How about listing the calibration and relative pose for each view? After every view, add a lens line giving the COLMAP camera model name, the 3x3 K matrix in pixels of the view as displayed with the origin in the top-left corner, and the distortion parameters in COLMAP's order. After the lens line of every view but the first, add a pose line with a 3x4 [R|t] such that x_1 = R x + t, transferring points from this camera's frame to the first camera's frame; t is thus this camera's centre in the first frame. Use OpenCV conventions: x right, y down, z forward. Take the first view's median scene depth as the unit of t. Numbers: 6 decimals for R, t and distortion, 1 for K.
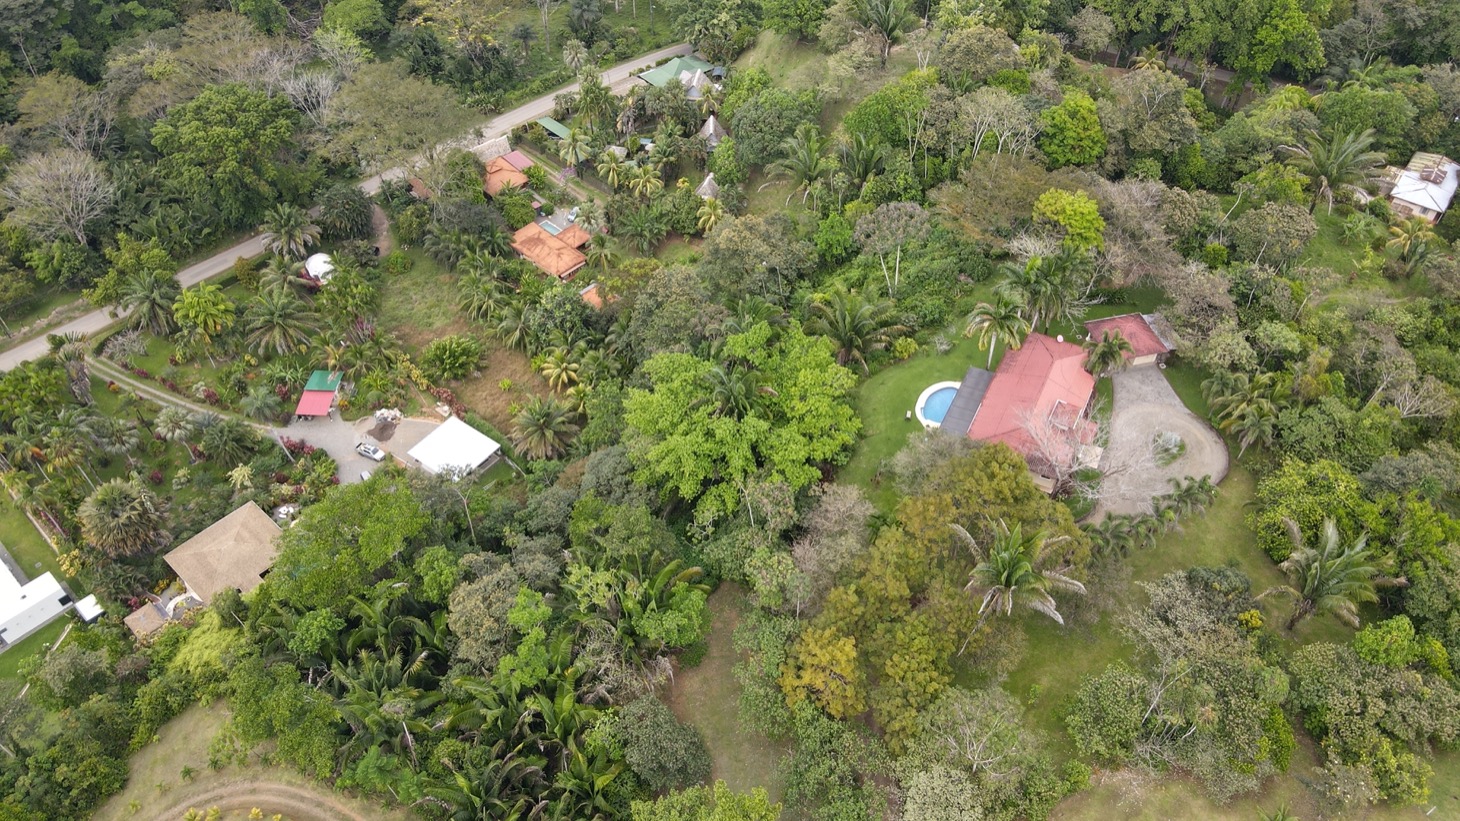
lens RADIAL K [[1089.7, 0, 730.0], [0, 1089.7, 410.5], [0, 0, 1]] dist [0.000308, 0.045423]
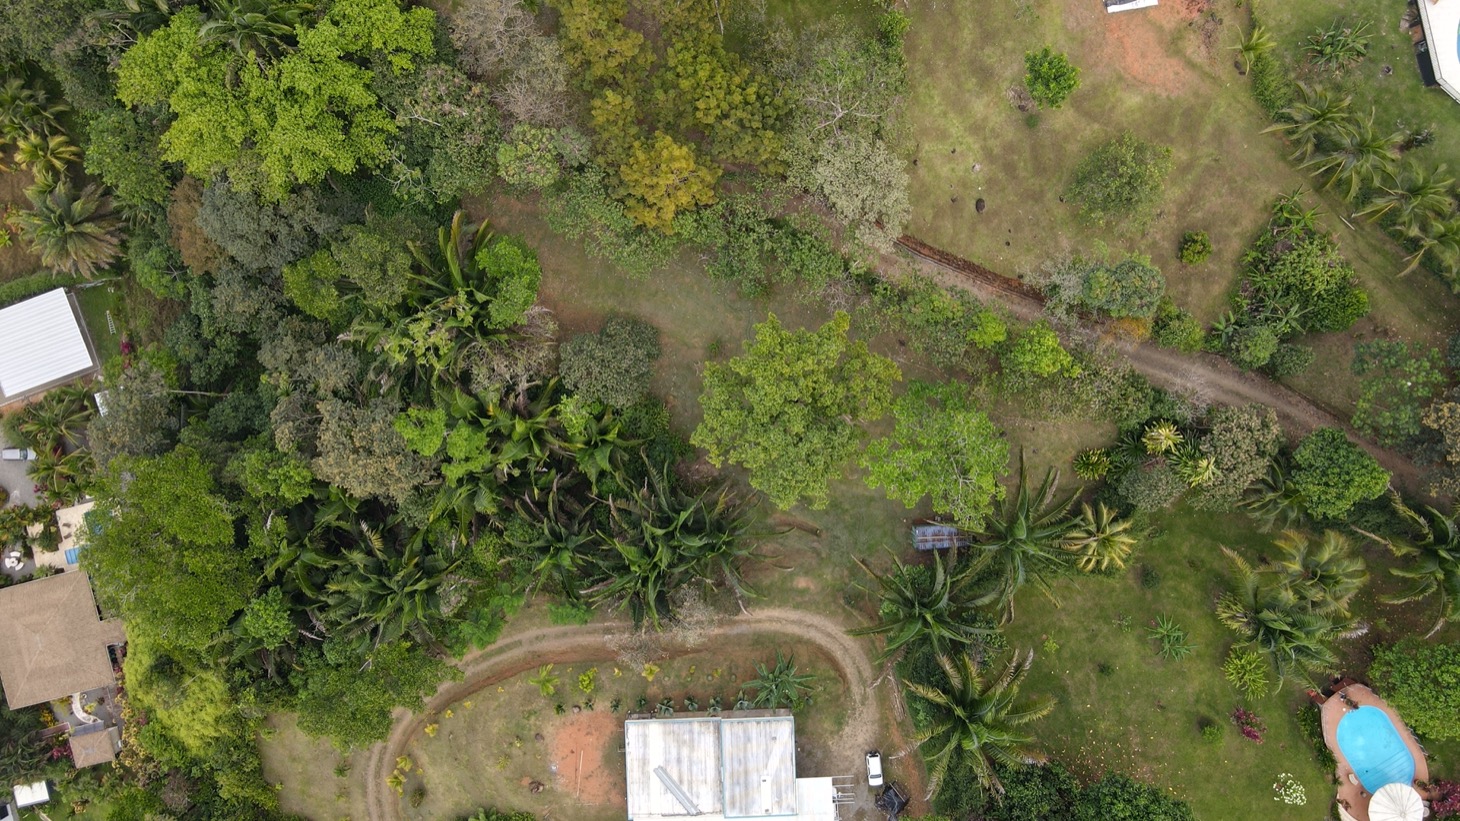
lens RADIAL K [[1089.7, 0, 730.0], [0, 1089.7, 410.5], [0, 0, 1]] dist [0.000308, 0.045423]
pose [[0.549718, -0.835187, -0.016520, -0.022587], [0.607203, 0.385922, 0.694527, -0.230707], [-0.573685, -0.391825, 0.719277, 0.213876]]
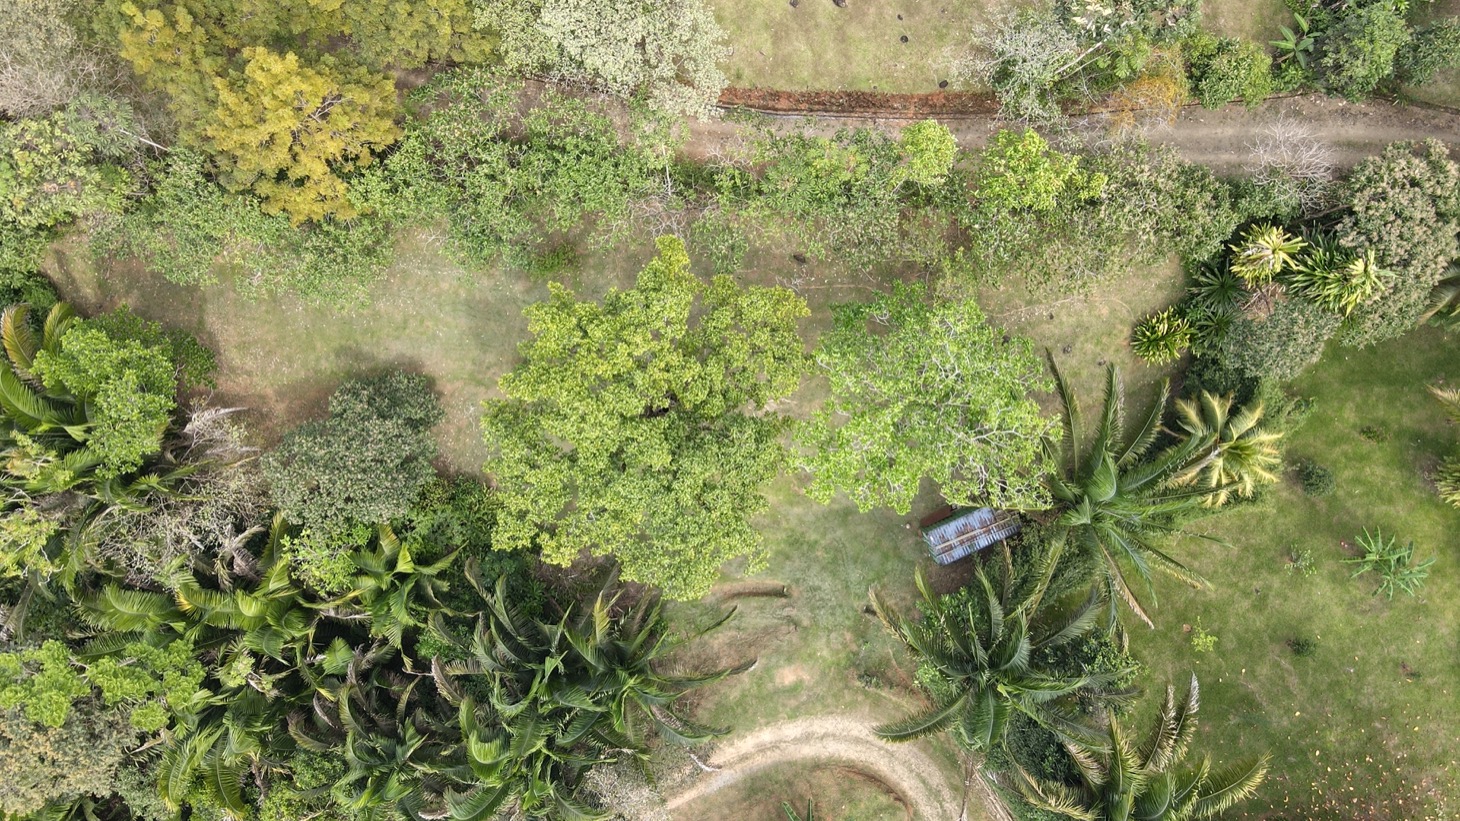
lens RADIAL K [[1060.7, 0, 730.0], [0, 1060.7, 410.5], [0, 0, 1]] dist [0.011029, 0.007428]
pose [[0.226106, -0.974028, -0.012081, 0.008393], [0.708620, 0.155961, 0.688138, 0.049626], [-0.668382, -0.164153, 0.725479, 0.405279]]
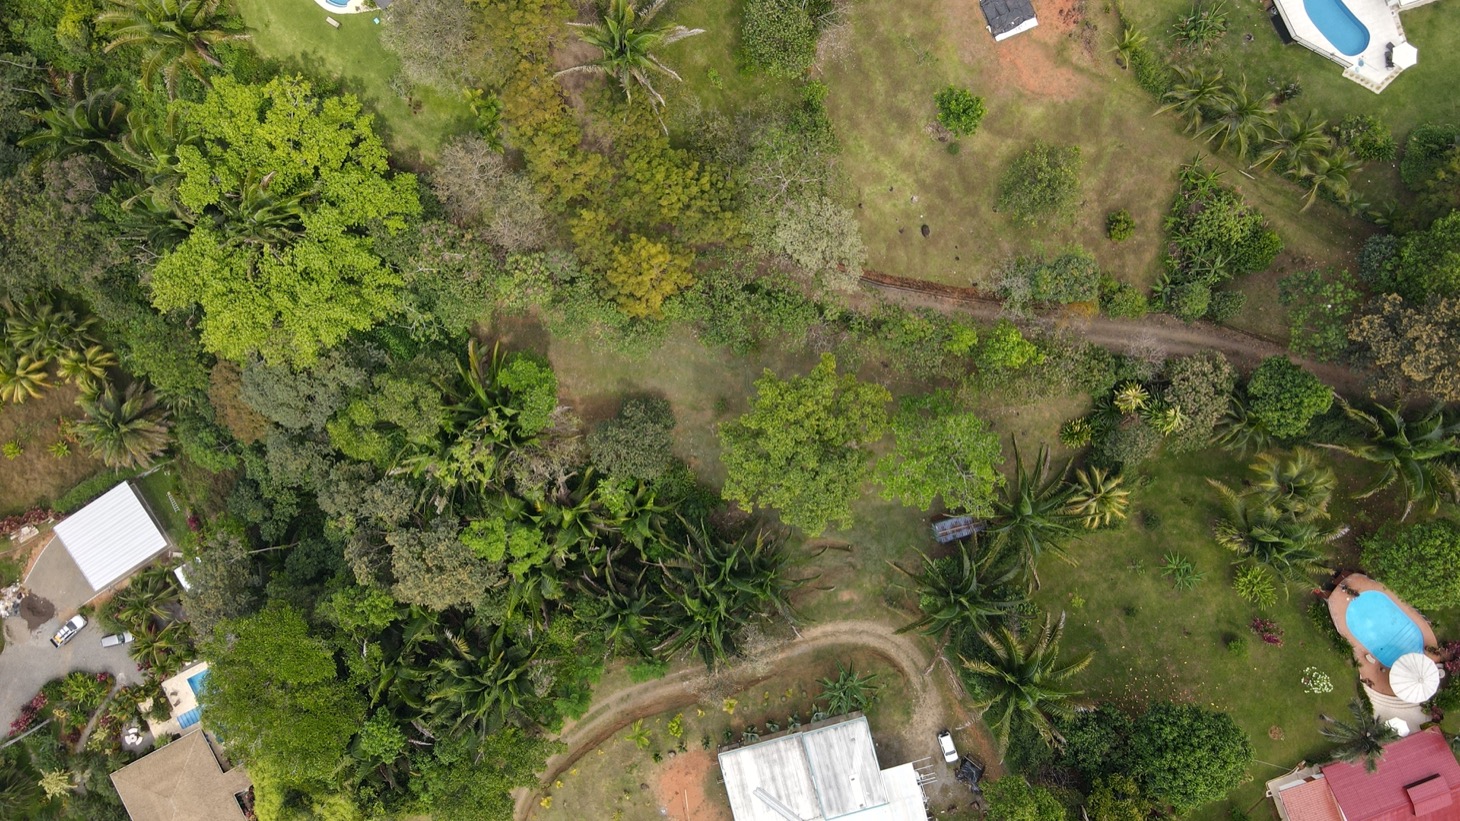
lens RADIAL K [[1089.7, 0, 730.0], [0, 1089.7, 410.5], [0, 0, 1]] dist [0.000308, 0.045423]
pose [[0.350010, -0.936742, 0.002881, -0.006114], [0.677456, 0.255250, 0.689856, -0.308982], [-0.646952, -0.239505, 0.723941, 0.164336]]
